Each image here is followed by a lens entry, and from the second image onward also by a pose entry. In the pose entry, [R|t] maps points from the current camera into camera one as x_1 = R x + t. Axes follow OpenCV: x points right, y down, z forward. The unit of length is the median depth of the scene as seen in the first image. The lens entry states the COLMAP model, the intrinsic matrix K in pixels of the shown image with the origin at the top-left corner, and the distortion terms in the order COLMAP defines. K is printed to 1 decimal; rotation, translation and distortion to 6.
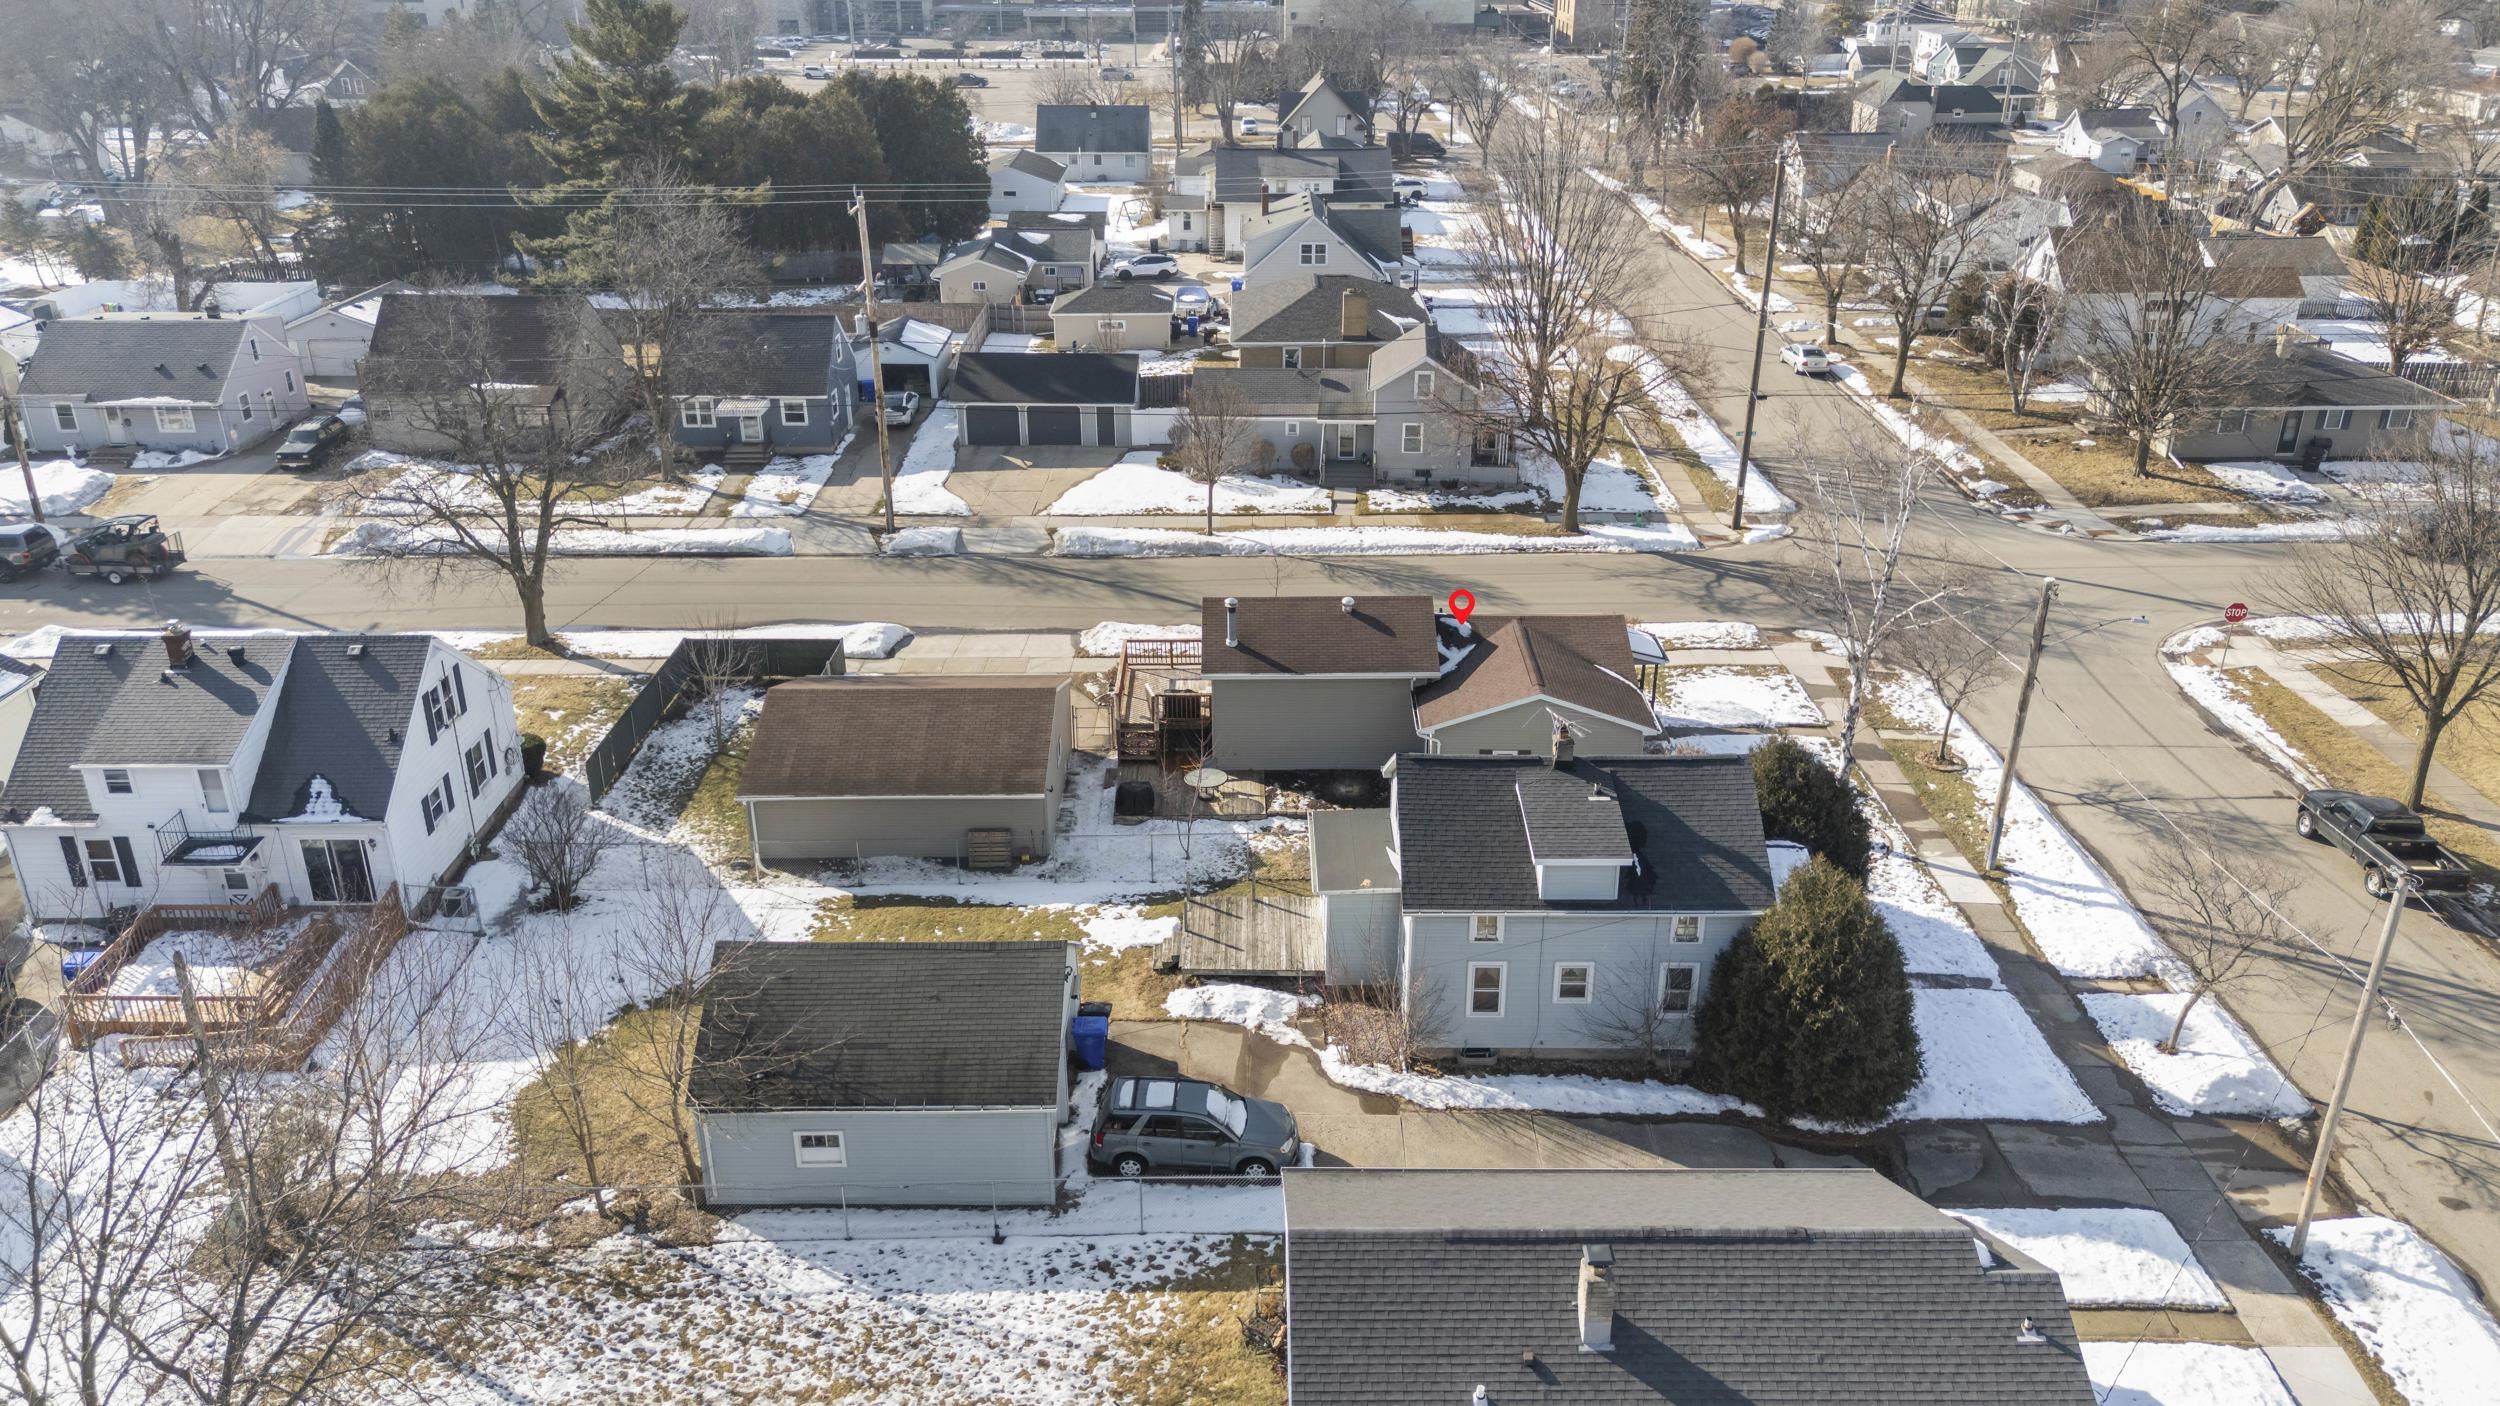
lens RADIAL K [[1820.8, 0, 1250.0], [0, 1820.8, 703.0], [0, 0, 1]] dist [0.082339, -0.095824]
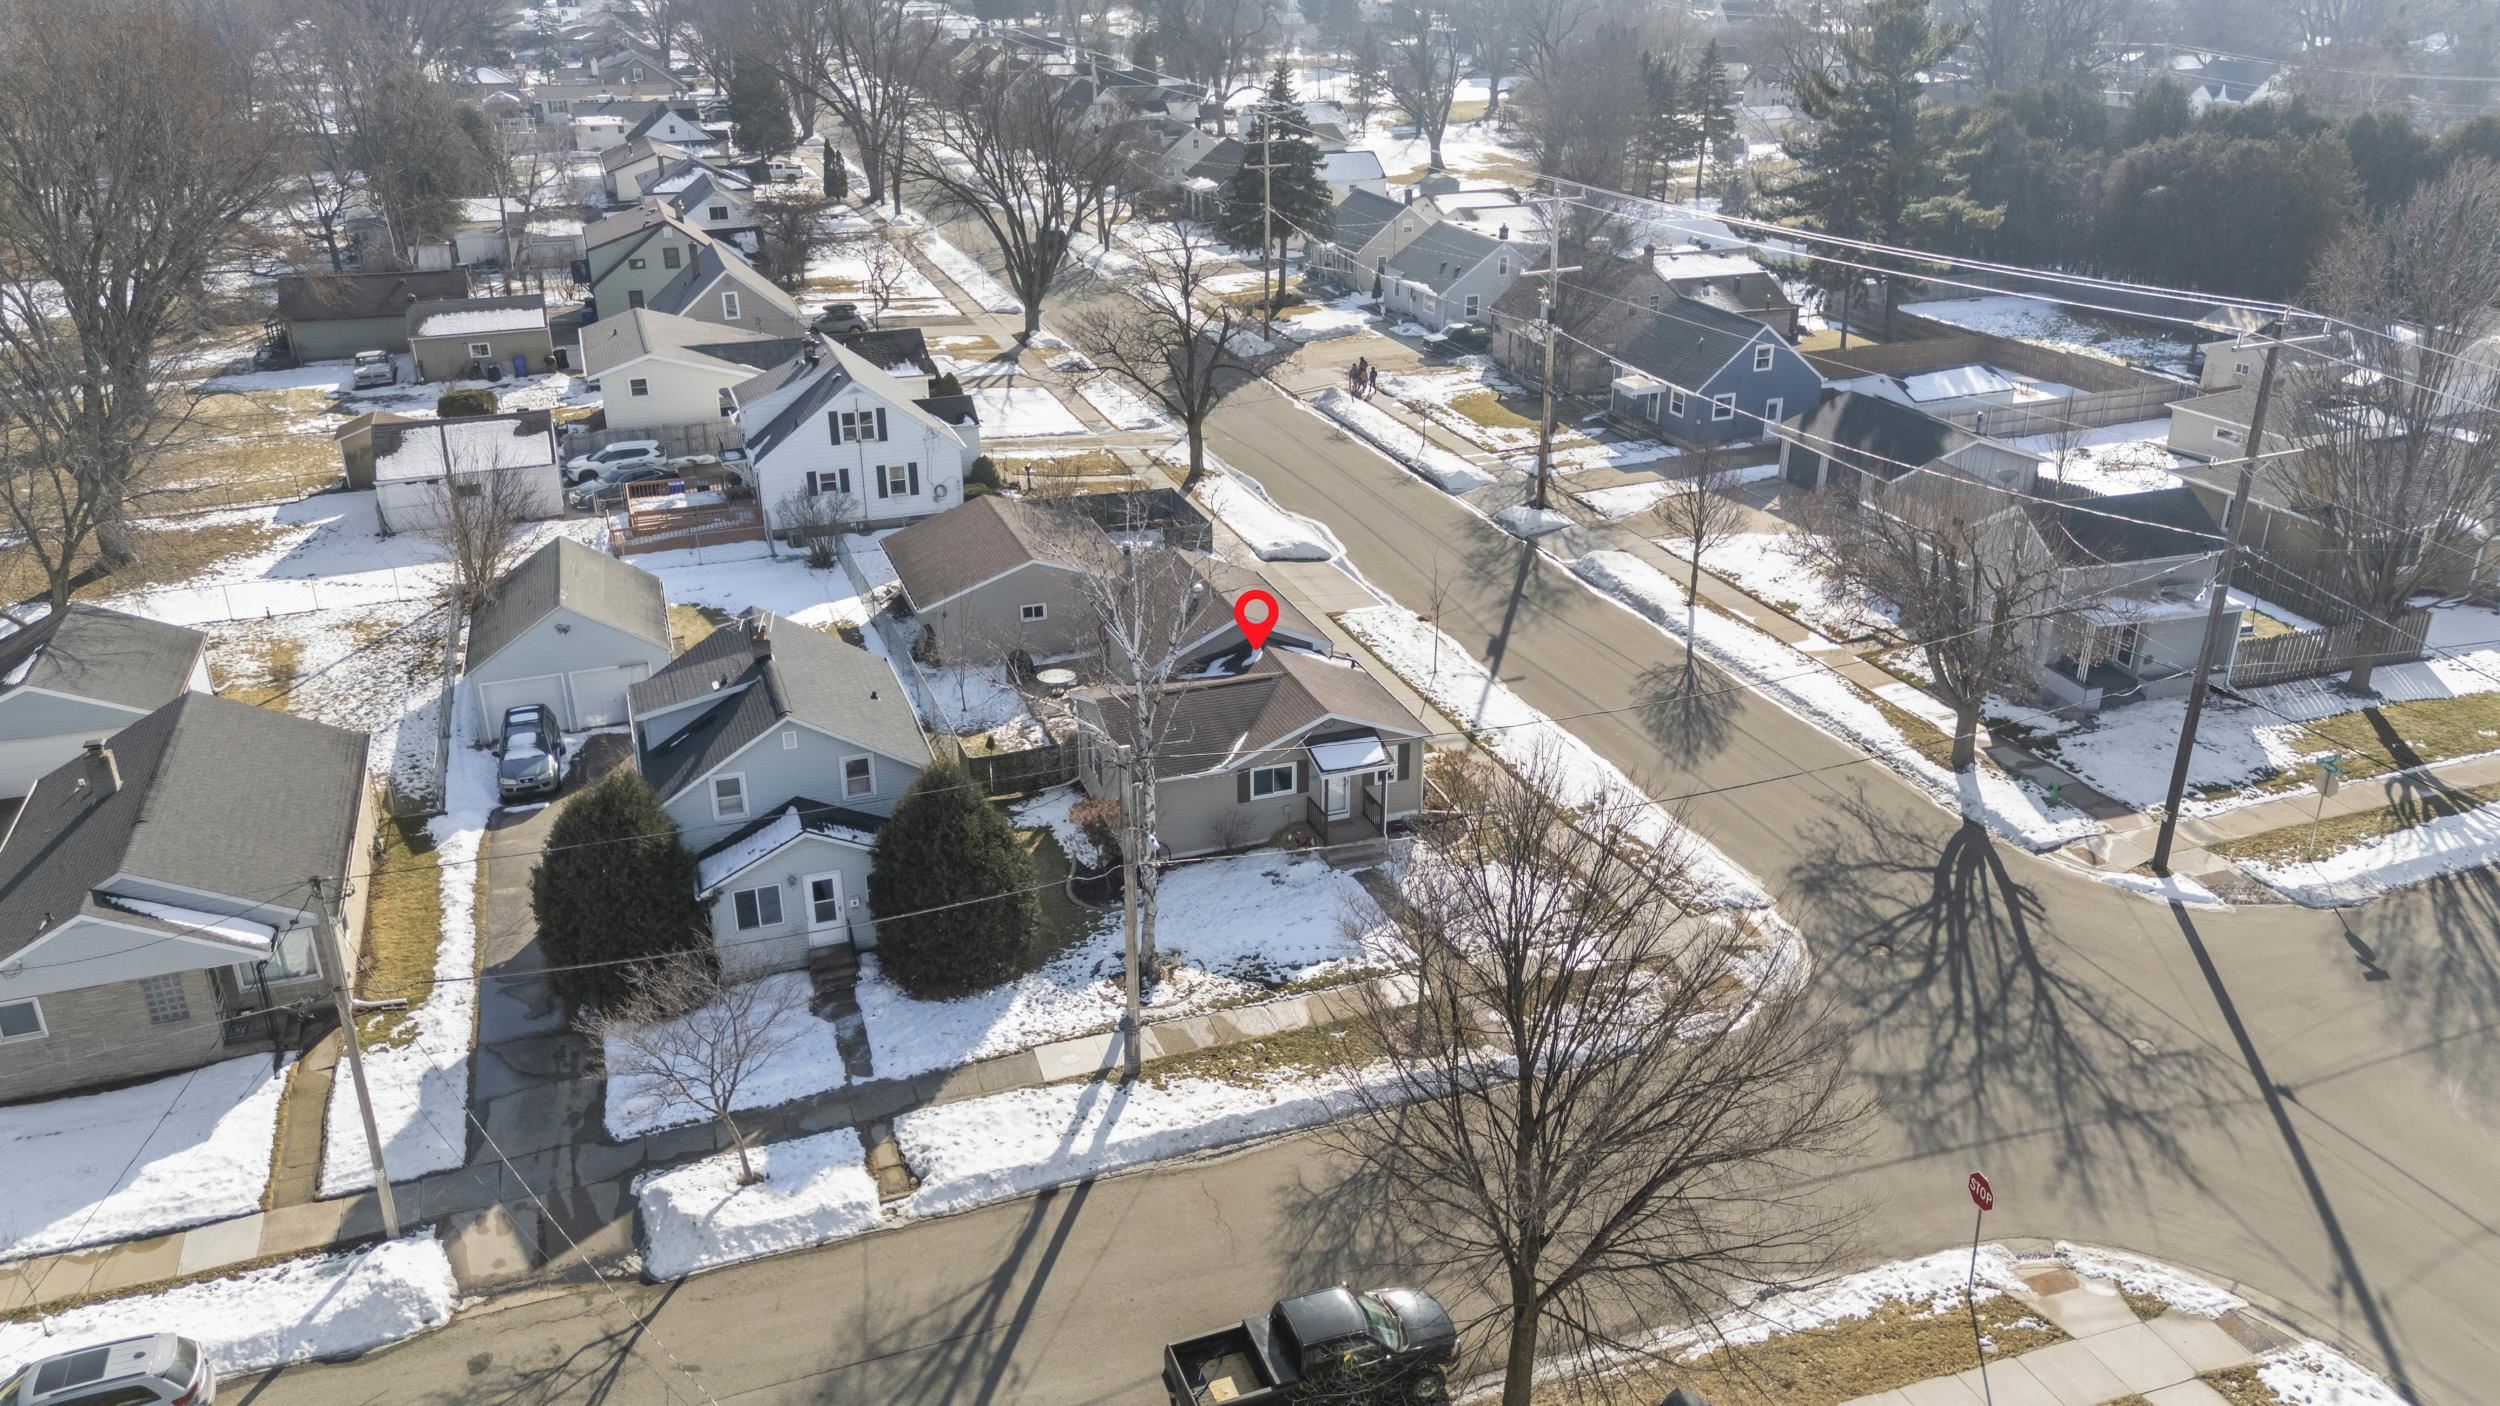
lens RADIAL K [[1815.4, 0, 1246.8], [0, 1815.4, 719.7], [0, 0, 1]] dist [0.081740, -0.093576]
pose [[0.341806, 0.384610, -0.857464, 0.730946], [-0.378903, 0.891371, 0.248778, -0.191647], [0.860001, 0.239862, 0.450406, 0.432100]]
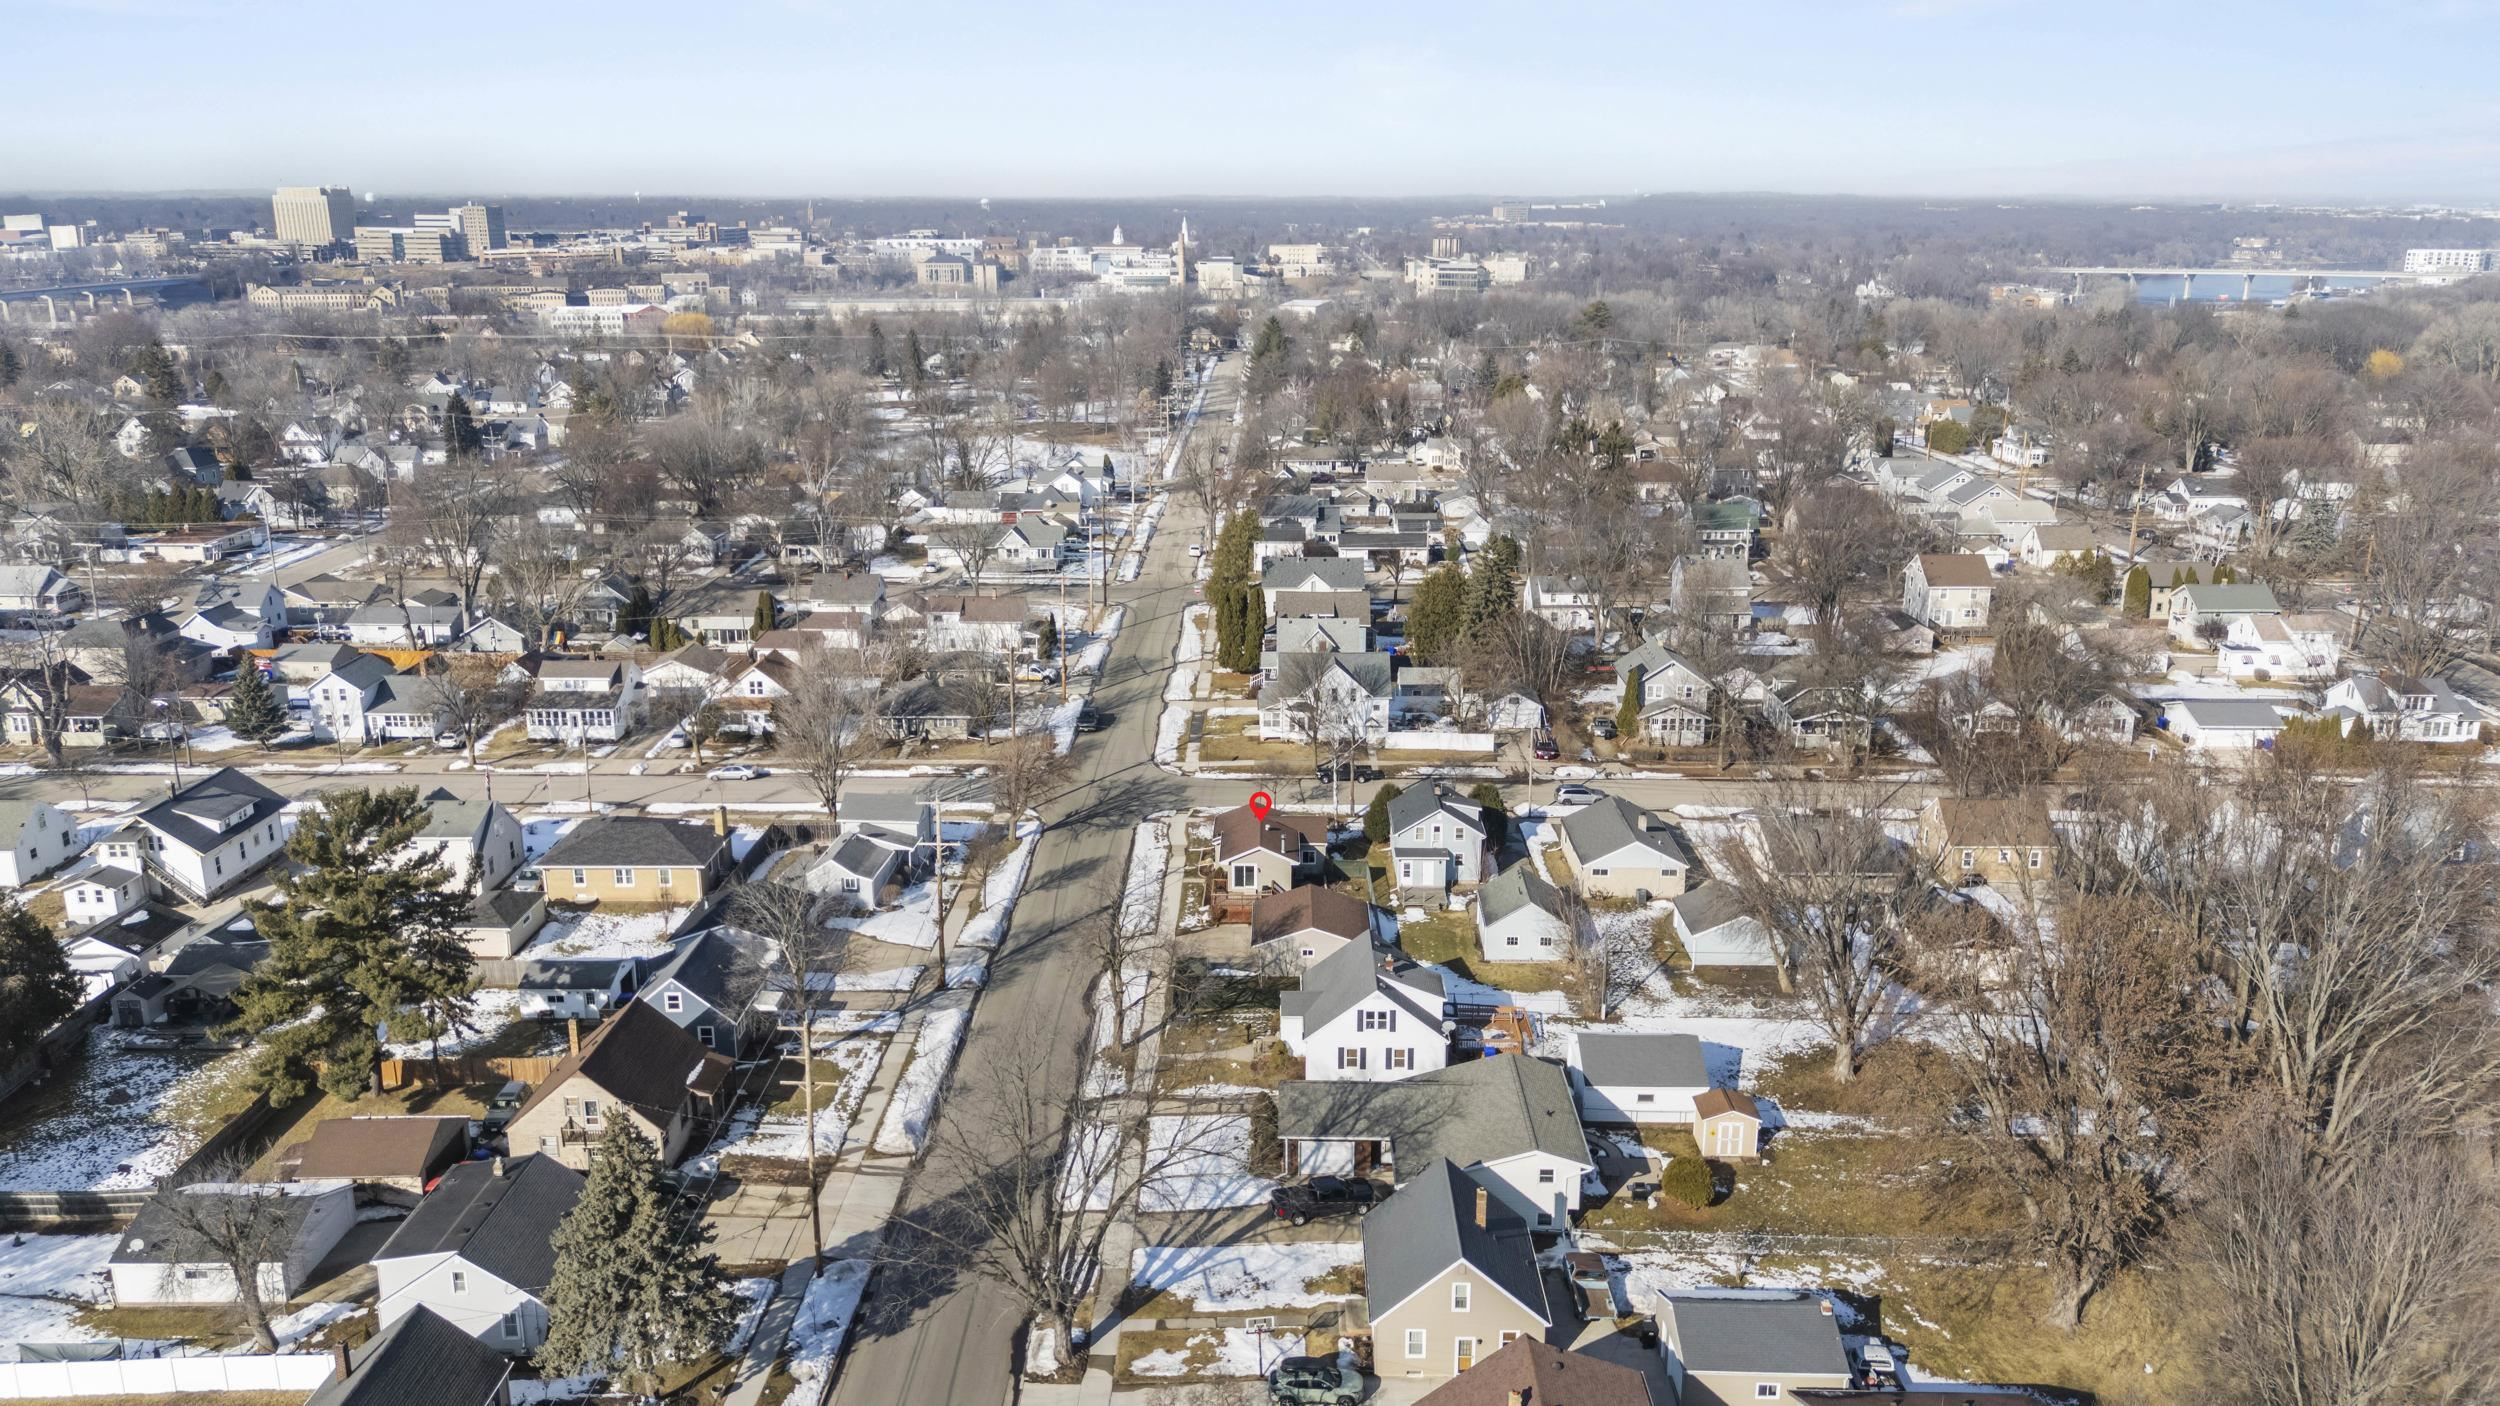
lens RADIAL K [[1815.4, 0, 1246.8], [0, 1815.4, 719.7], [0, 0, 1]] dist [0.081740, -0.093576]
pose [[0.013438, -0.274697, 0.961437, -1.770827], [0.407893, 0.879390, 0.245554, -0.620730], [-0.912931, 0.388864, 0.123865, 0.485771]]
